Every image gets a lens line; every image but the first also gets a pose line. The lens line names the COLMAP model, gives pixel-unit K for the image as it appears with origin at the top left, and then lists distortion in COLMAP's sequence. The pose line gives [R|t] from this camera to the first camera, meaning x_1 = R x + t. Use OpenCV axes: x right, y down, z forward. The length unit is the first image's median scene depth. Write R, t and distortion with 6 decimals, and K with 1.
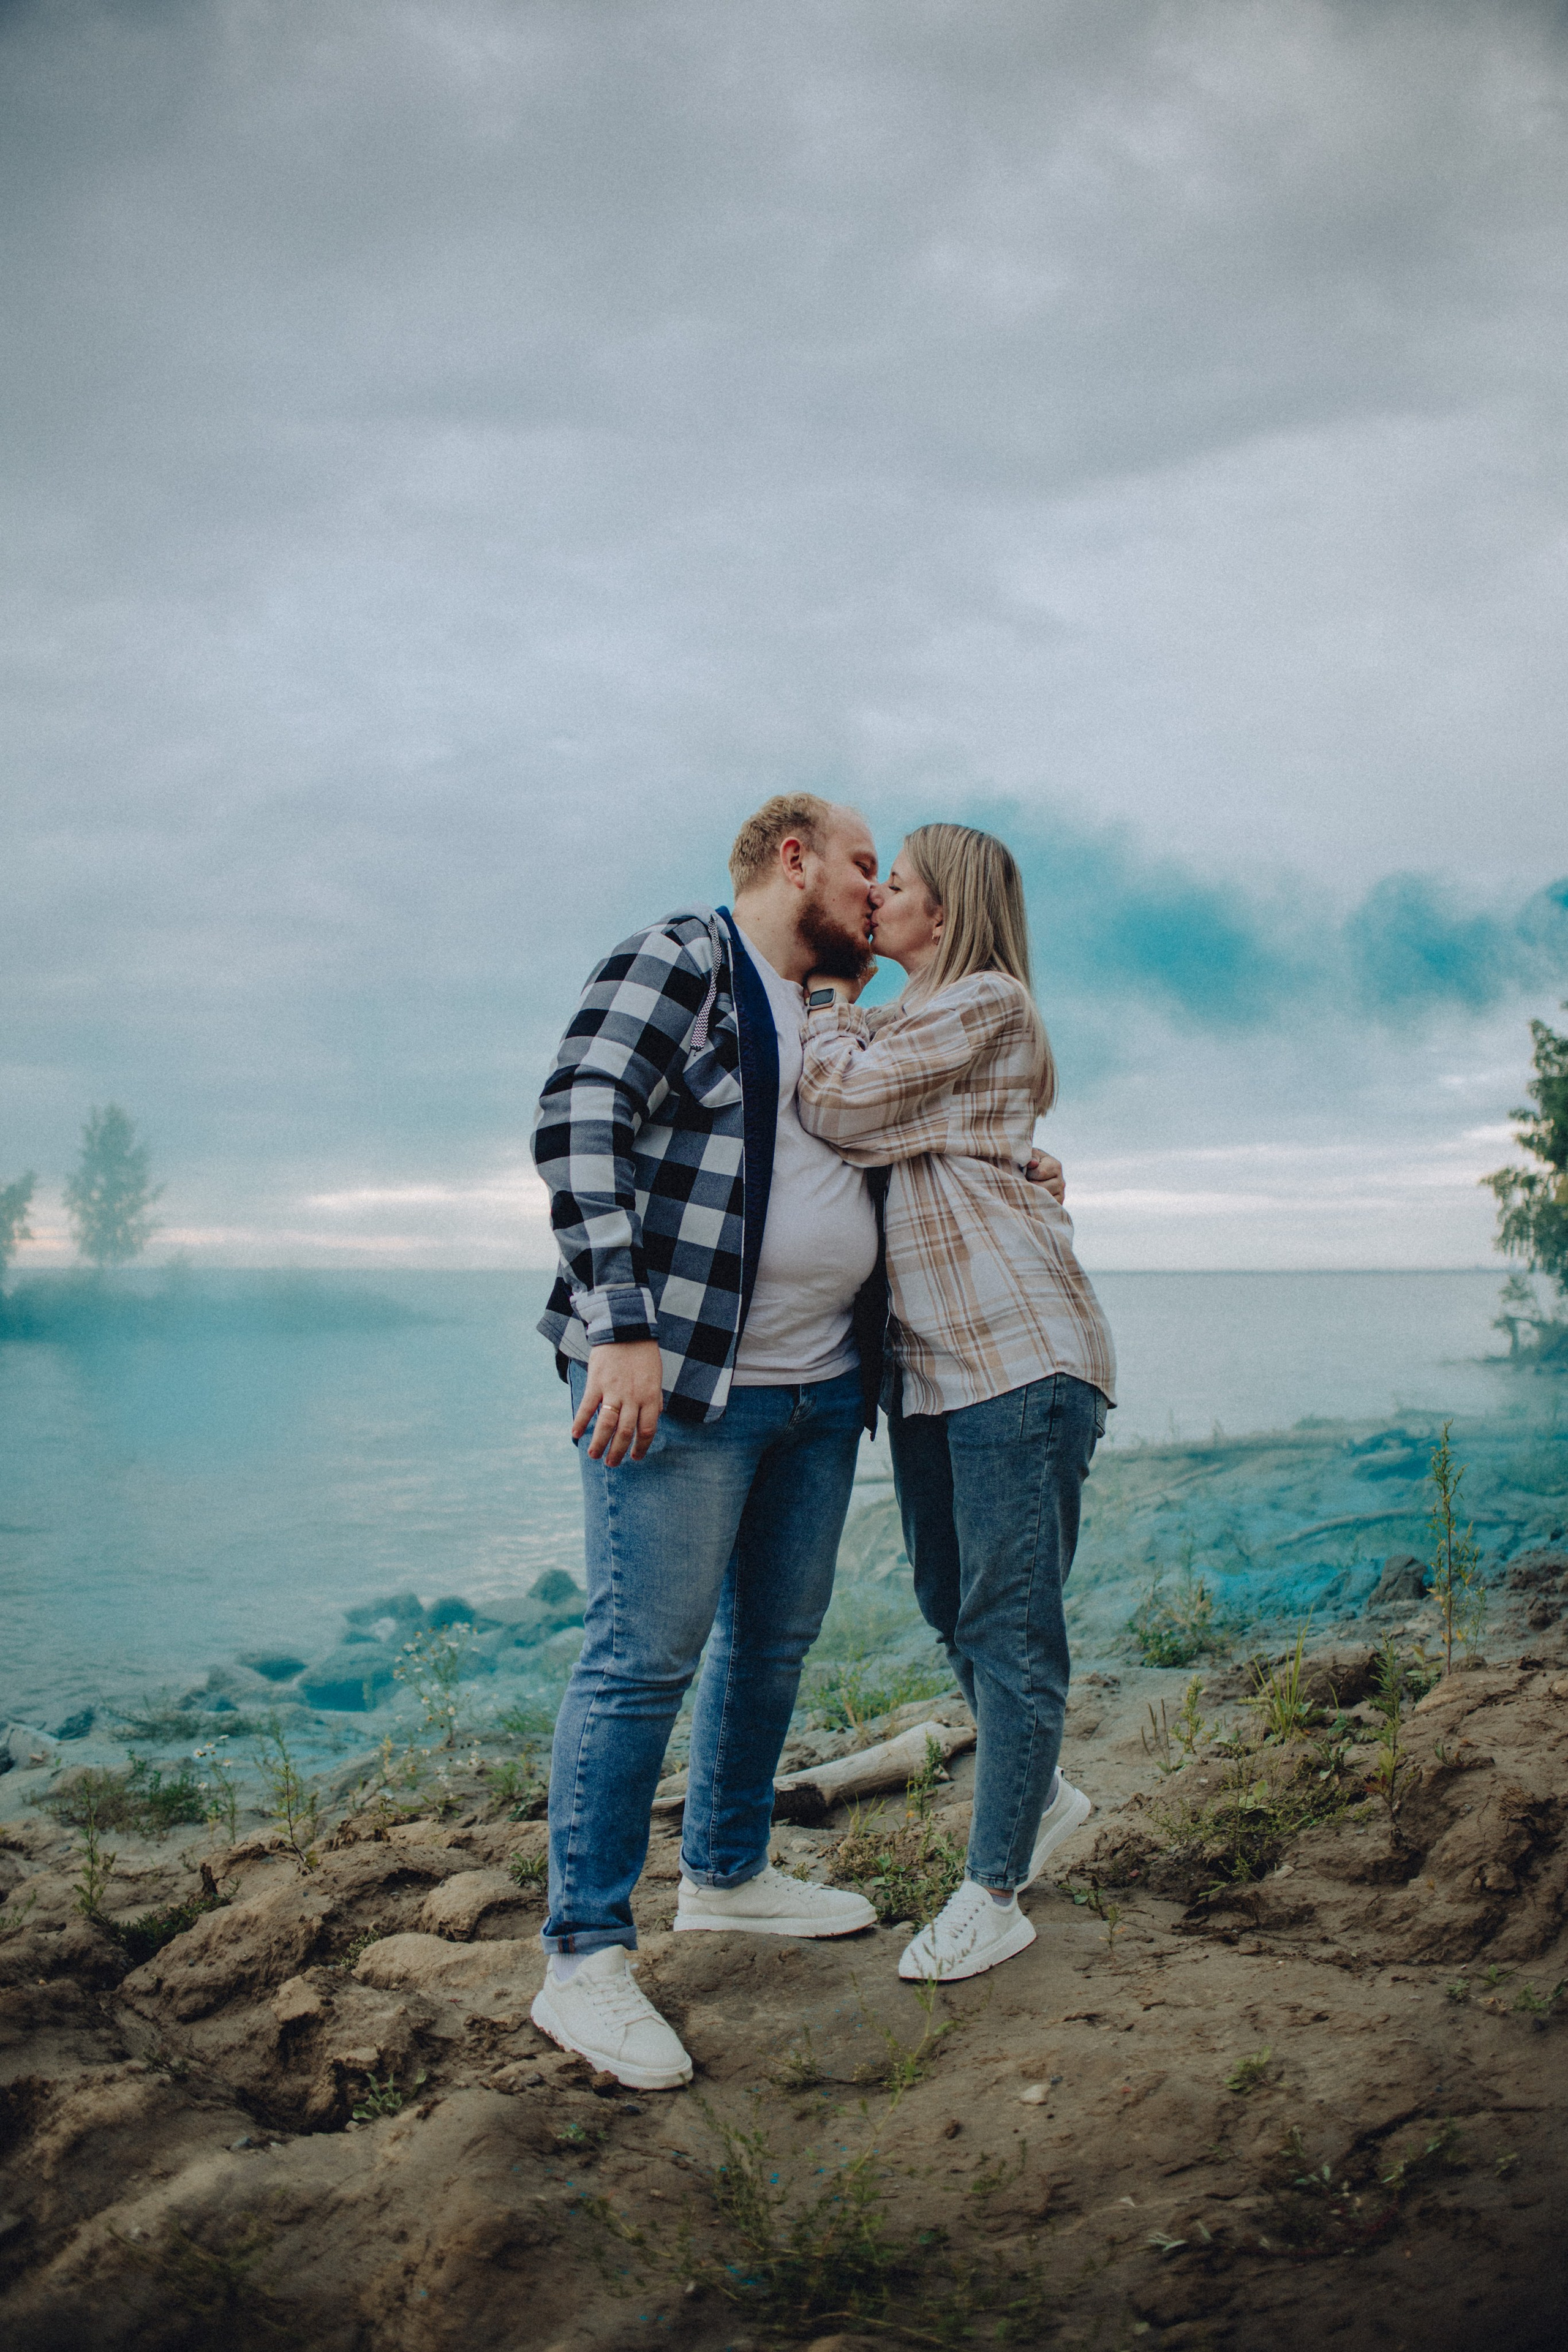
lens RADIAL K [[1641.1, 0, 783.3], [0, 1641.1, 1148.6], [0, 0, 1]] dist [-0.153674, 0.044861]
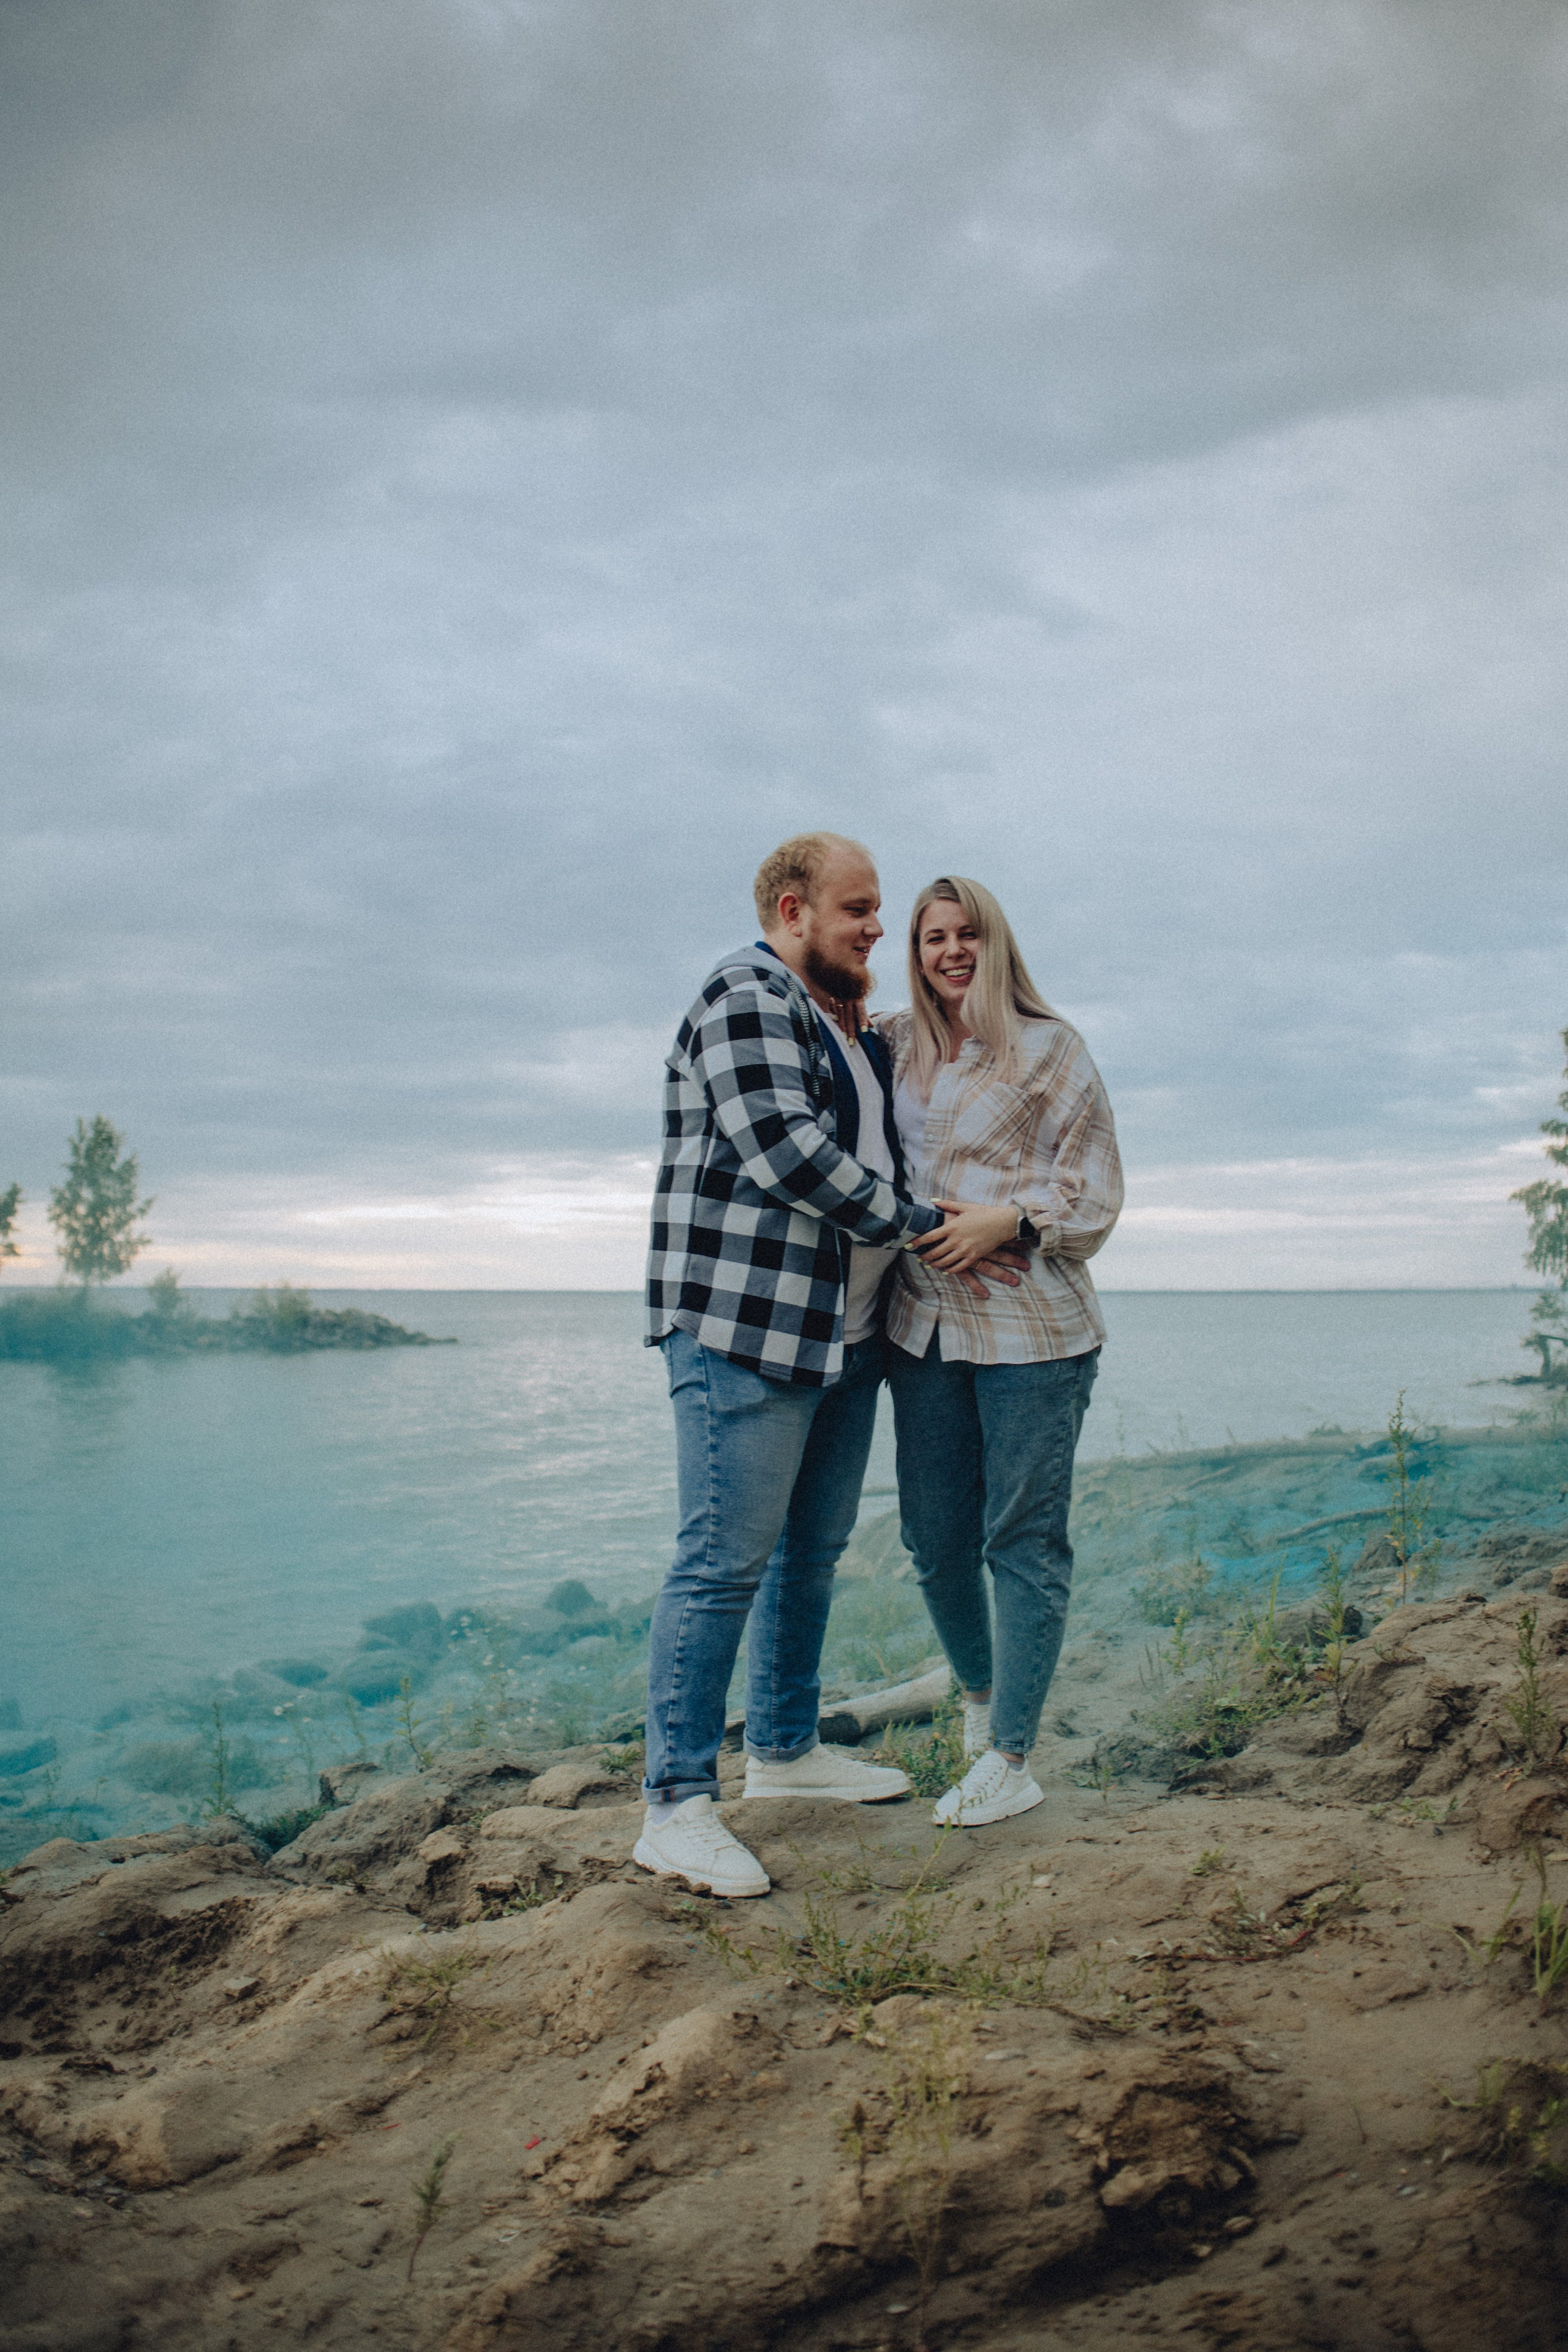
lens RADIAL K [[1747.6, 0, 771.9], [0, 1747.6, 1178.7], [0, 0, 1]] dist [-0.167387, 0.059871]
pose [[0.999976, -0.000750, -0.006938, -0.041410], [0.000806, 0.999967, 0.008097, 0.011973], [0.006932, -0.008102, 0.999943, -0.318487]]
